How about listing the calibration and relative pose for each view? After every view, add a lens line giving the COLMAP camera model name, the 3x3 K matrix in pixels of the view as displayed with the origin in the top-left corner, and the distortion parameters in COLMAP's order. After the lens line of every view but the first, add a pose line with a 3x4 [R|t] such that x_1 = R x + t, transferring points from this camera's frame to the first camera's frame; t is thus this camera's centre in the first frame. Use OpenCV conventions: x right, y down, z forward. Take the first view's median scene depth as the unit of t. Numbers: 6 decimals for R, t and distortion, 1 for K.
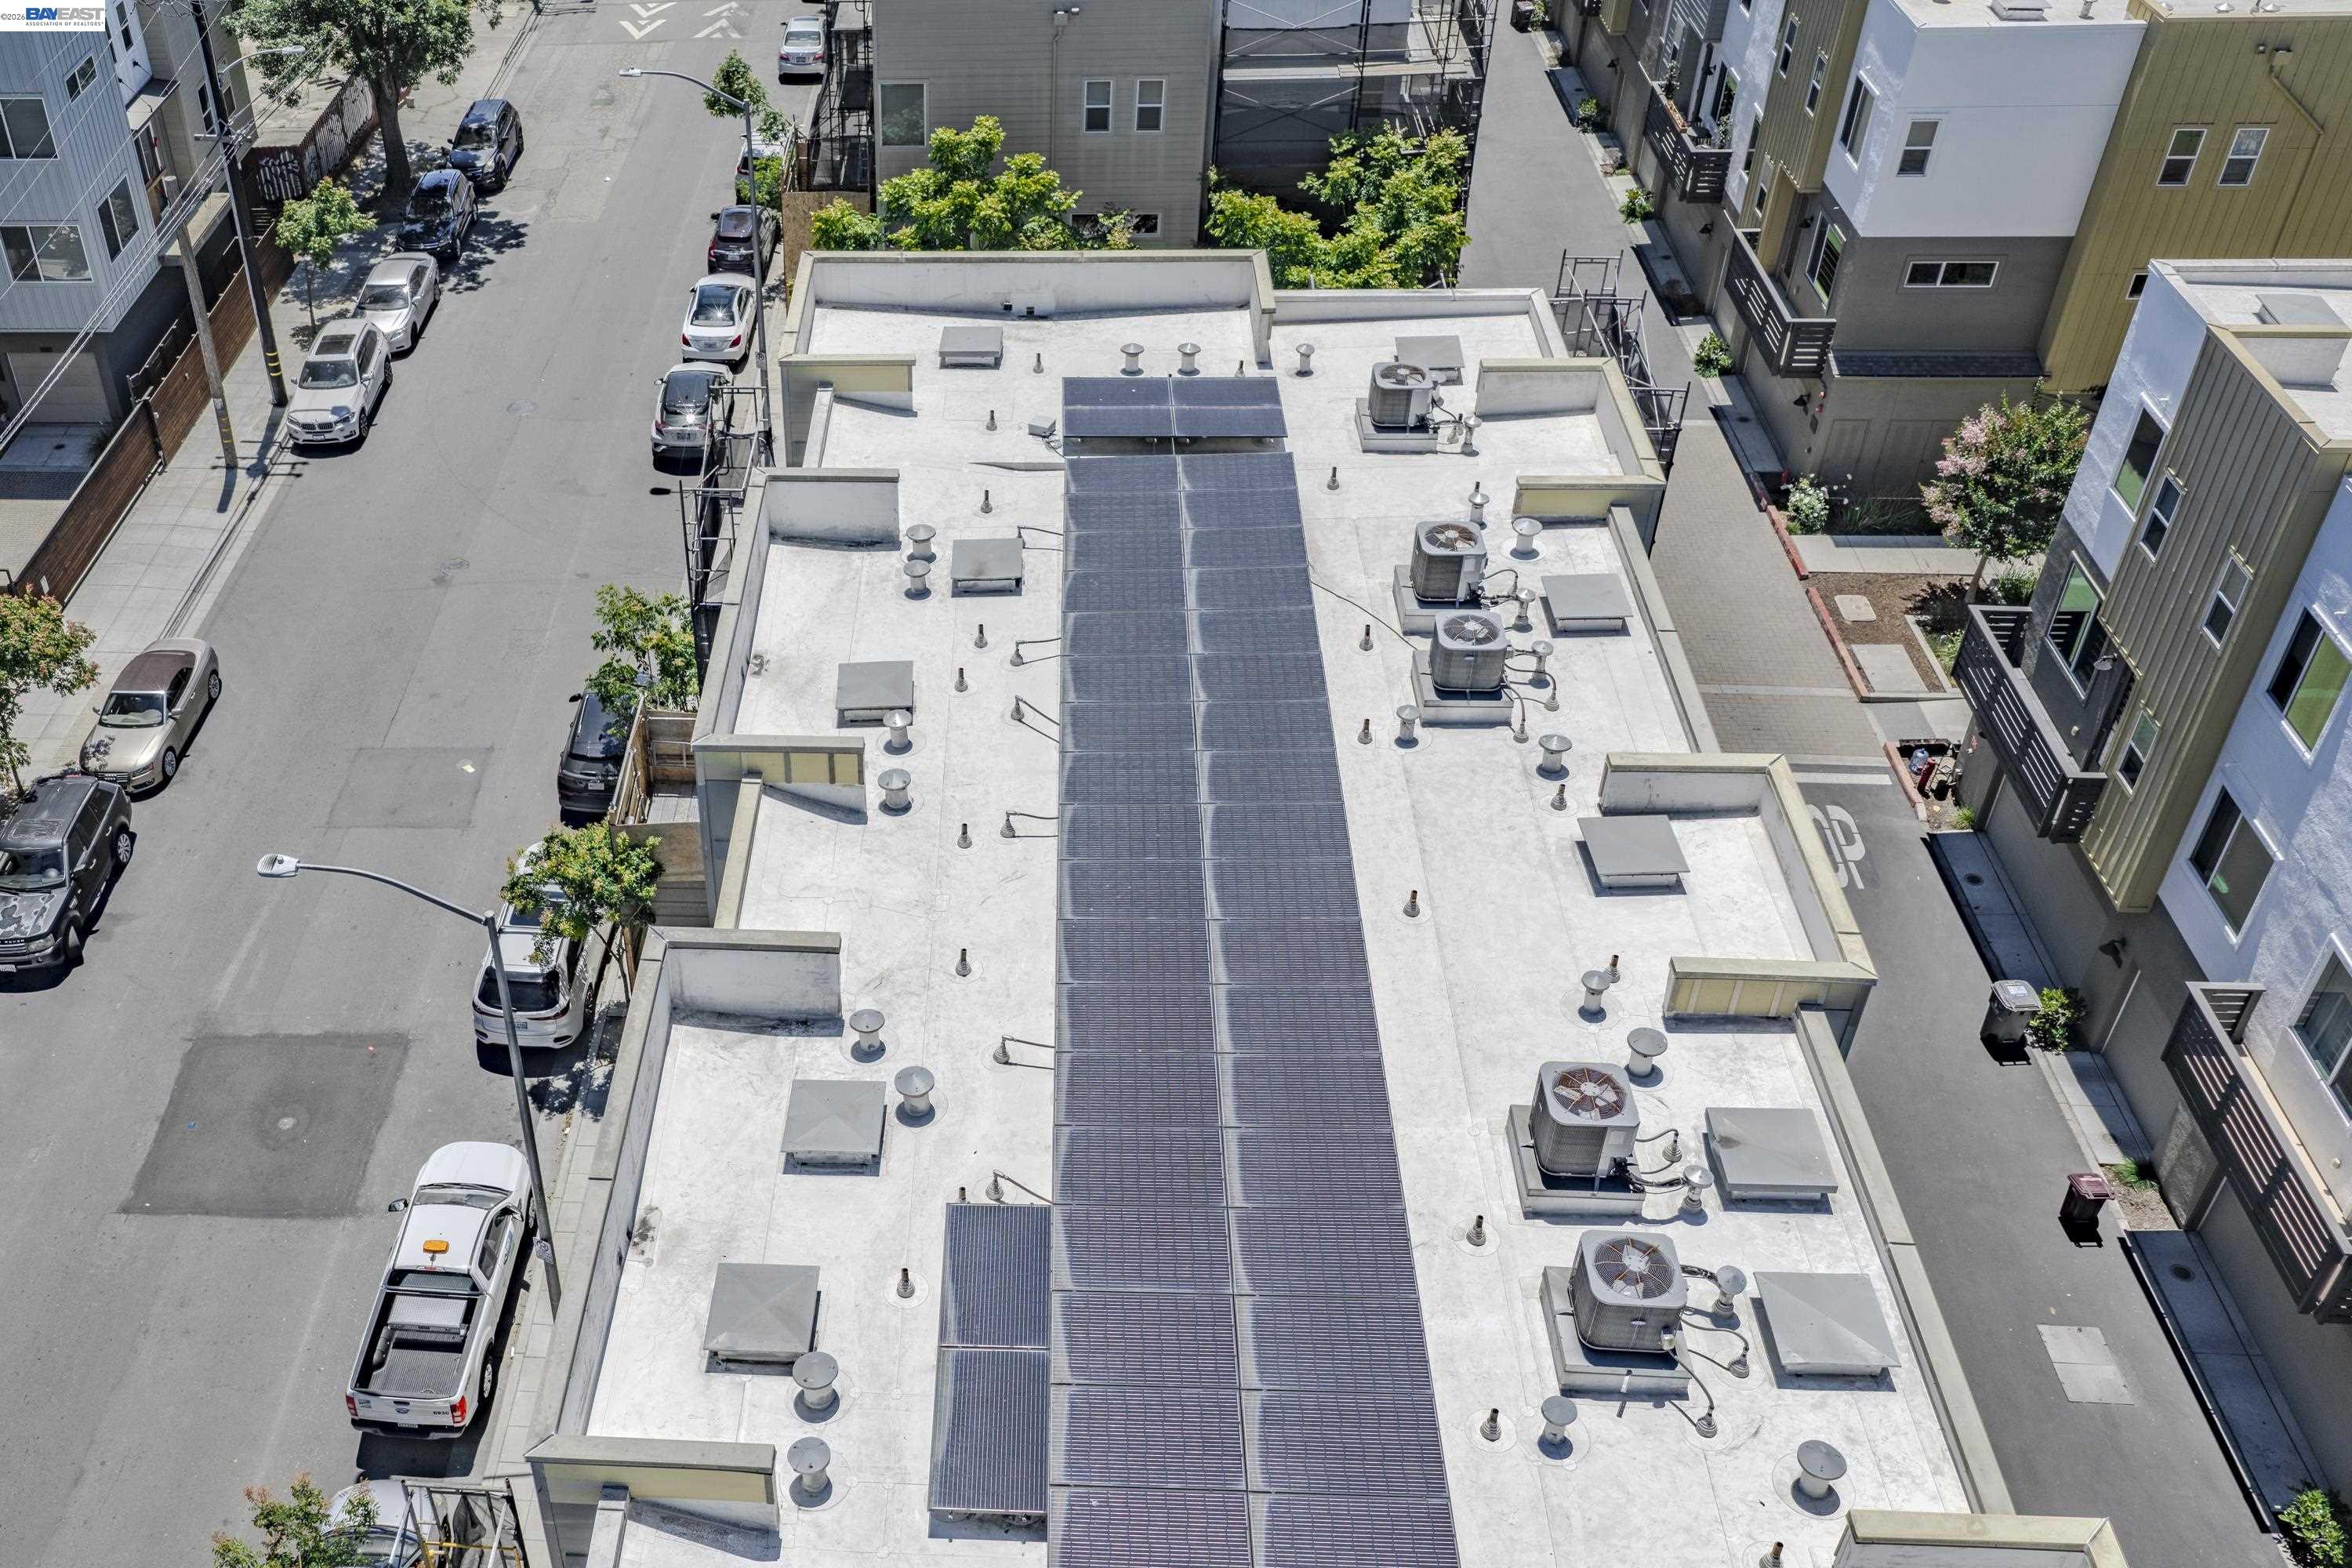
lens RADIAL K [[1980.5, 0, 951.5], [0, 1980.5, 765.5], [0, 0, 1]] dist [0.051253, -0.064857]
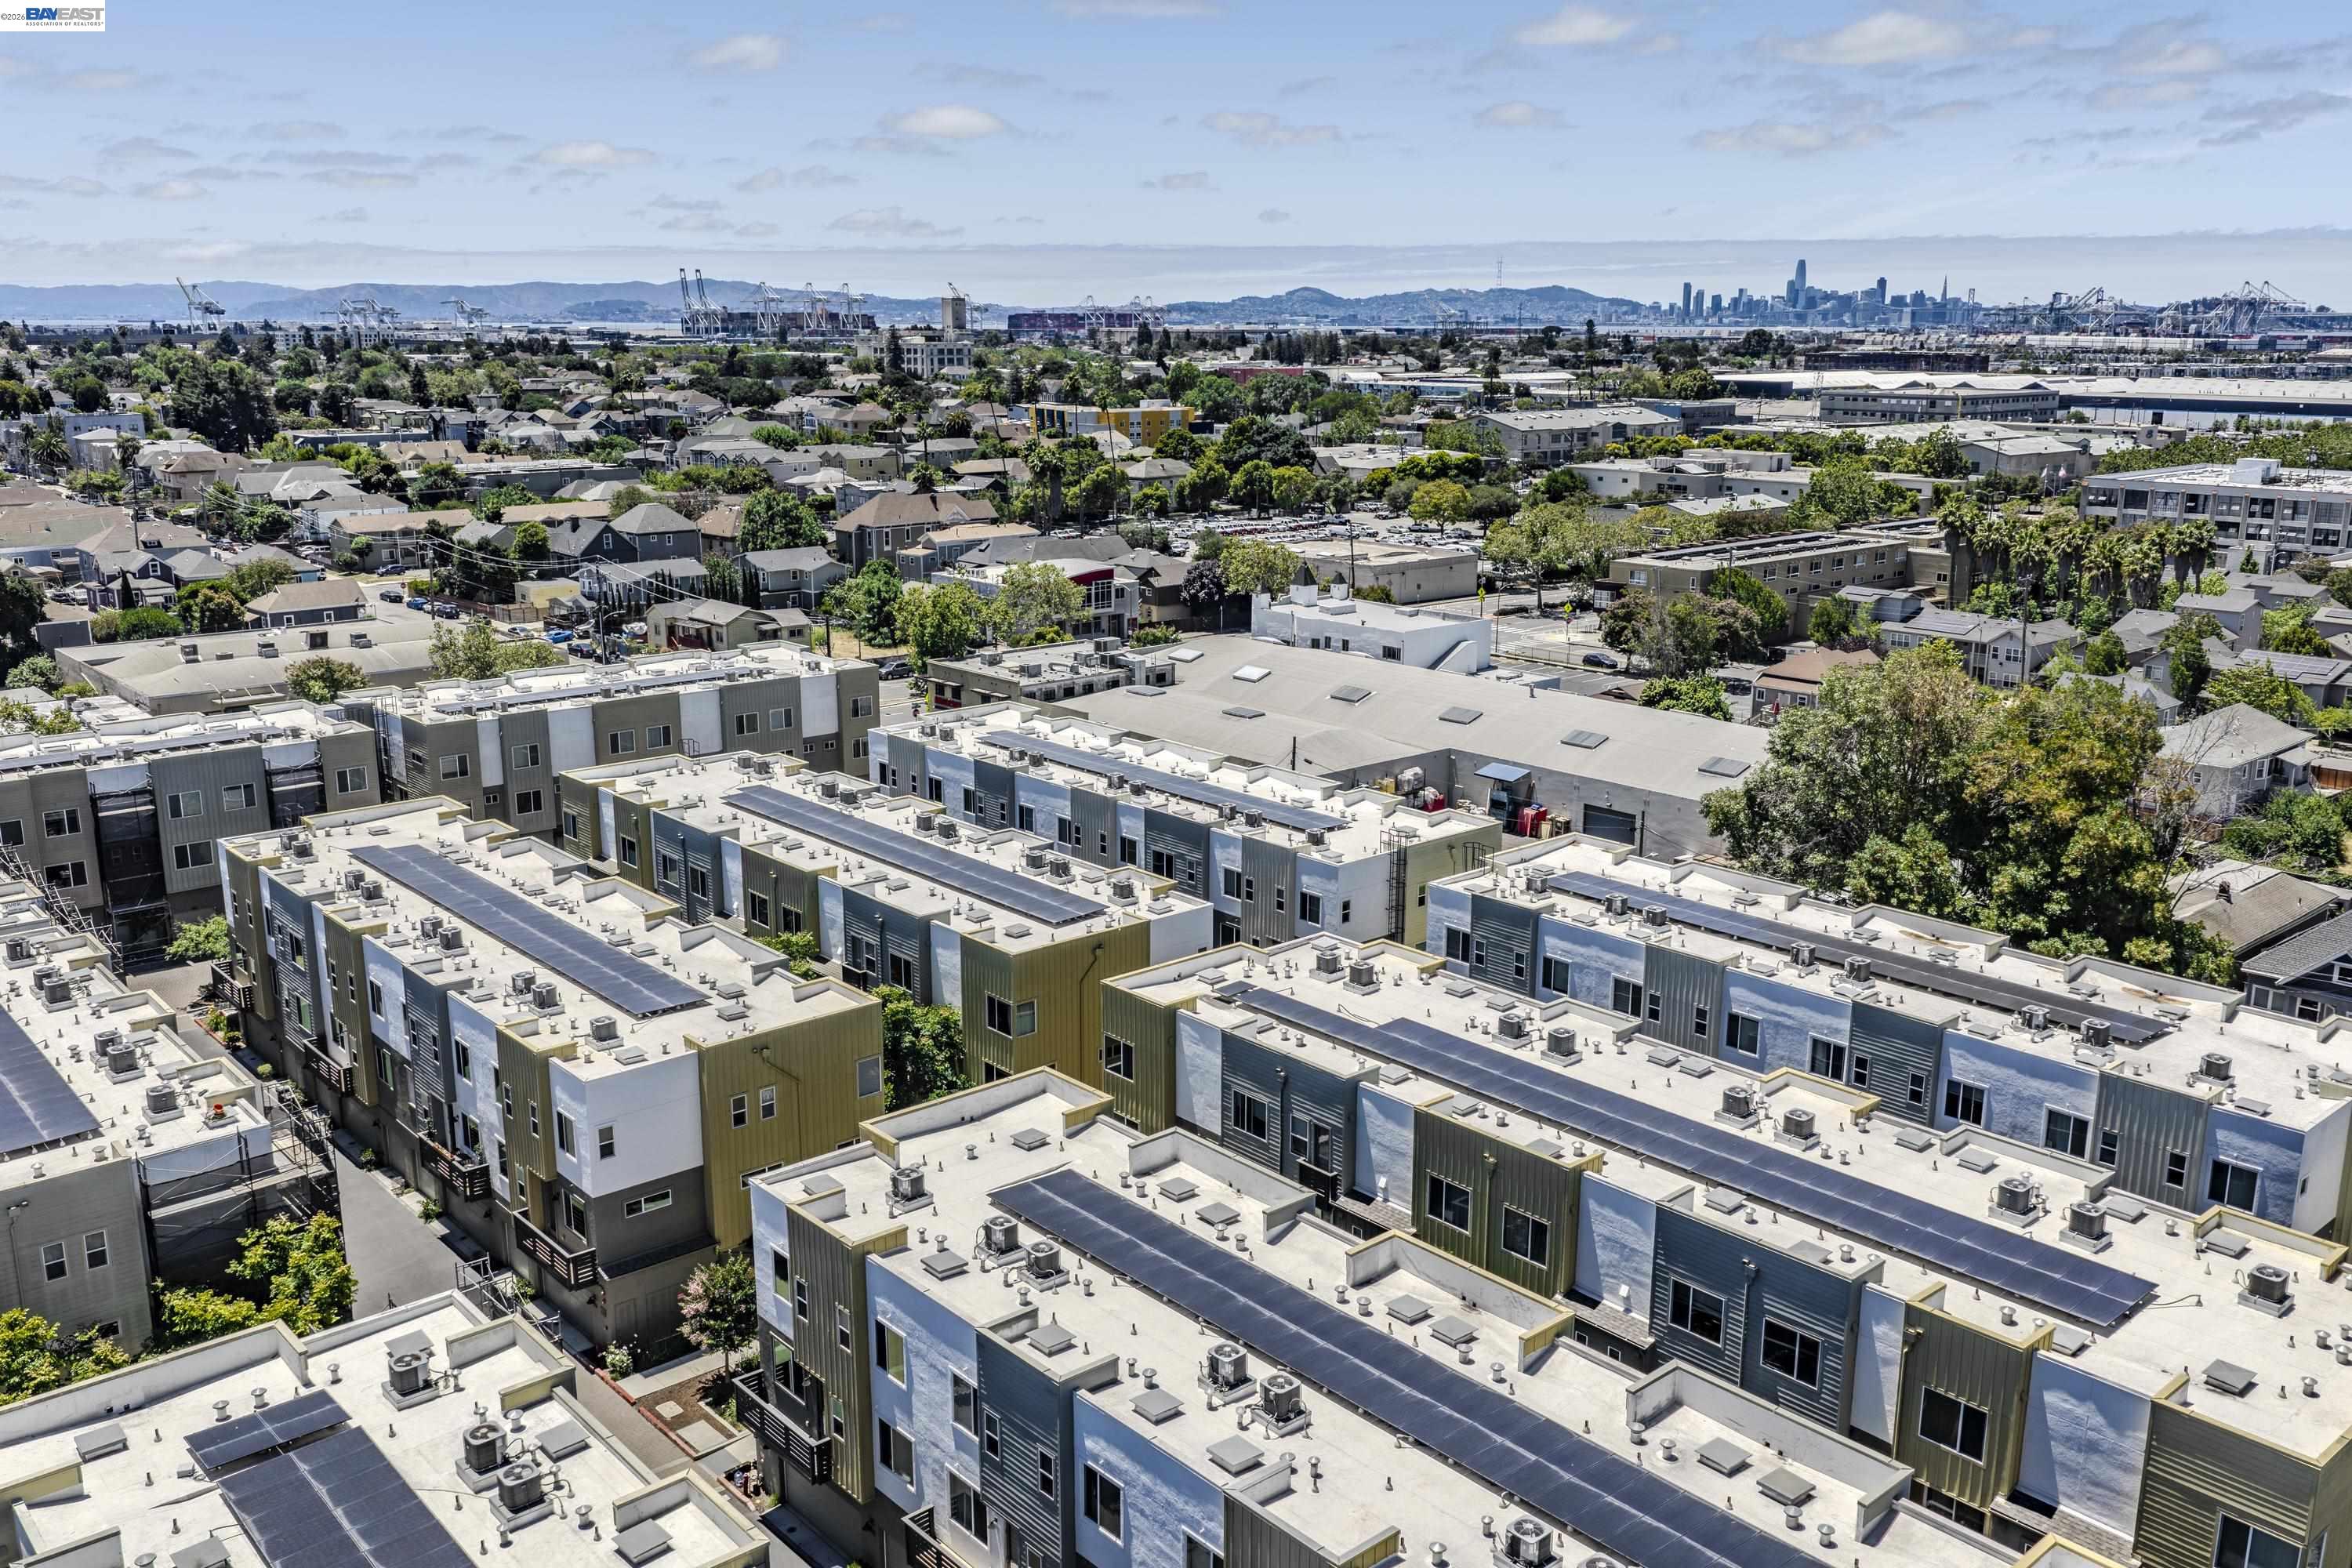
lens RADIAL K [[1945.6, 0, 1176.0], [0, 1945.6, 784.0], [0, 0, 1]] dist [0.003604, -0.009086]
pose [[0.698324, -0.132028, 0.703500, -0.335187], [0.424453, 0.867774, -0.258472, 0.069623], [-0.576354, 0.479100, 0.662027, -0.579587]]
